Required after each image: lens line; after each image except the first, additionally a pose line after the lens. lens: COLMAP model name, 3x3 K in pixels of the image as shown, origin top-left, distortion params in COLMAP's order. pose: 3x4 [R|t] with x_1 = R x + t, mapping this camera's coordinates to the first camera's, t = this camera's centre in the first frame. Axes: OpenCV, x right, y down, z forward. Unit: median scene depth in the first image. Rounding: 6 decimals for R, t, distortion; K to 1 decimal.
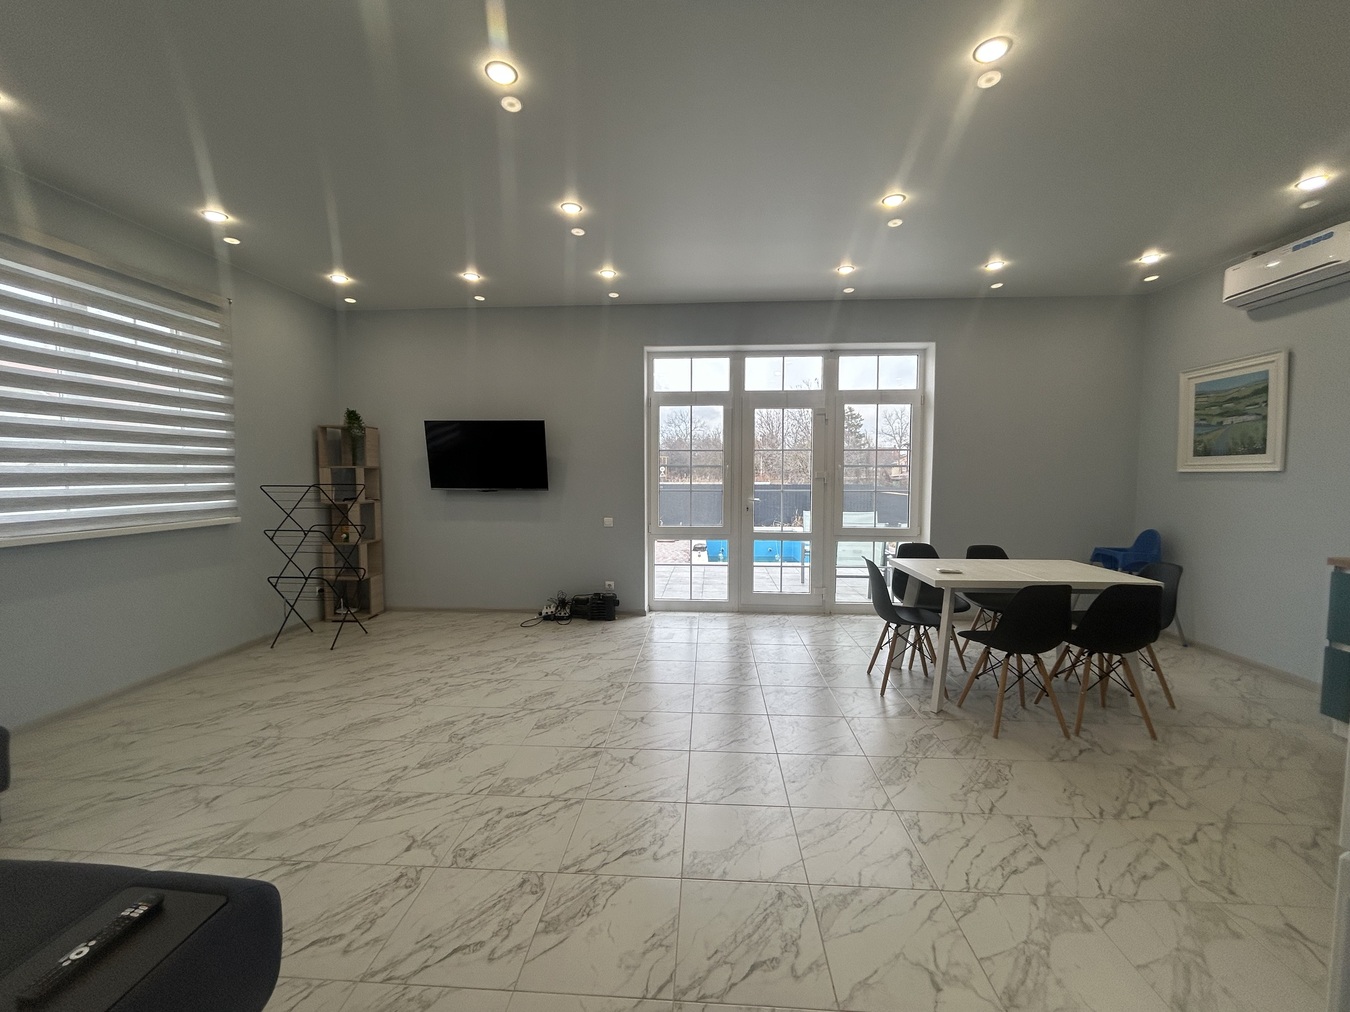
lens RADIAL K [[547.0, 0, 675.0], [0, 547.0, 506.0], [0, 0, 1]] dist [-0.002159, 0.000975]
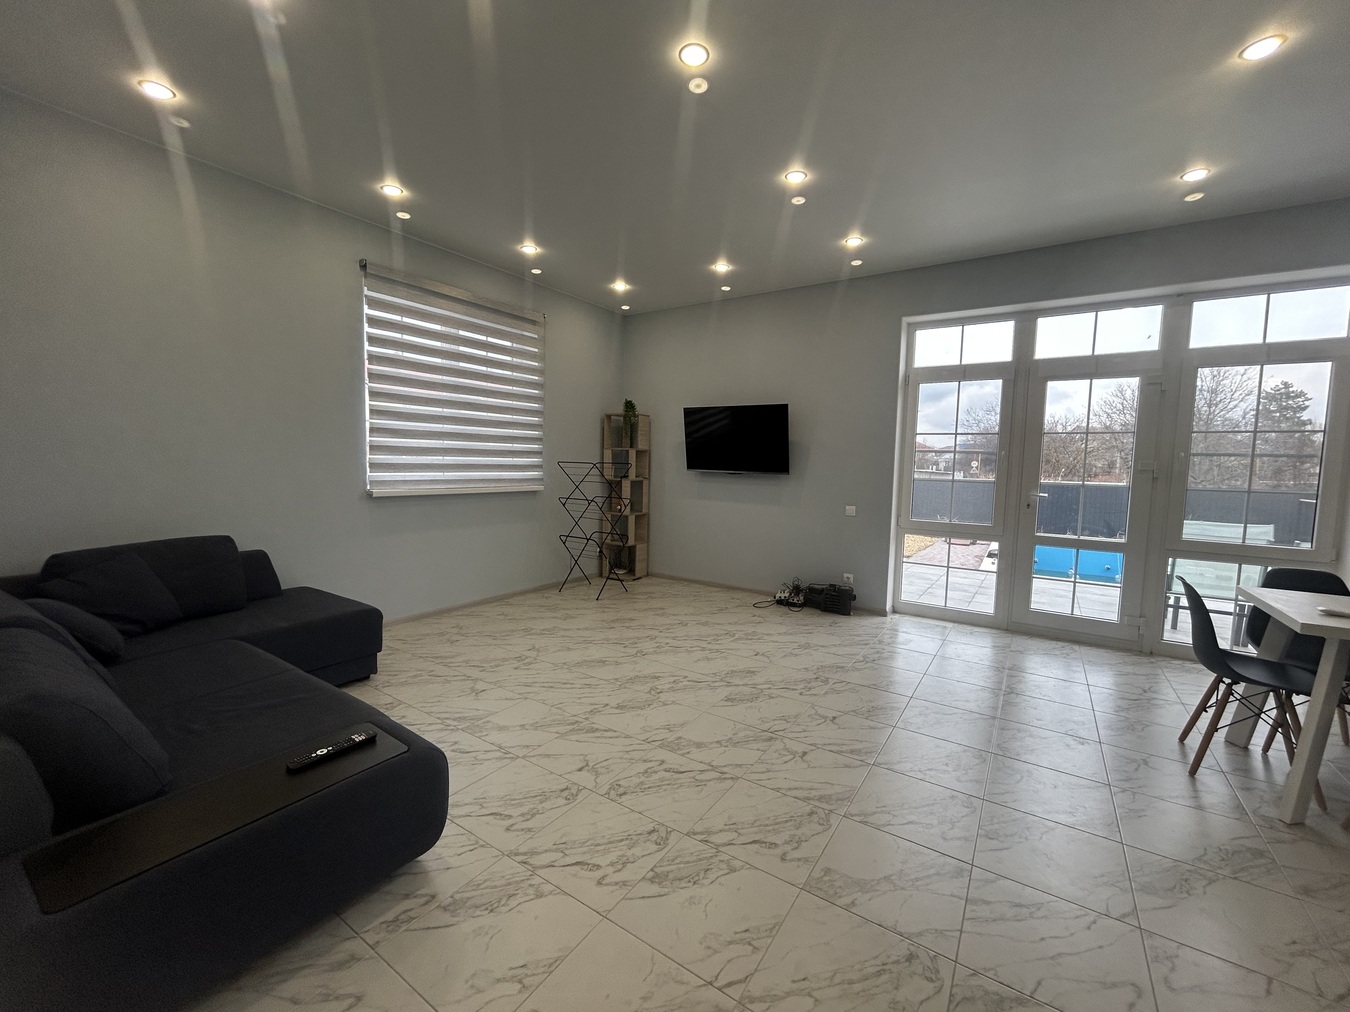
lens RADIAL K [[547.0, 0, 675.0], [0, 547.0, 506.0], [0, 0, 1]] dist [-0.002159, 0.000975]
pose [[0.864058, 0.061103, -0.499670, 0.117833], [-0.054108, 0.998129, 0.028490, 0.014964], [0.500475, 0.002419, 0.865747, 0.051318]]
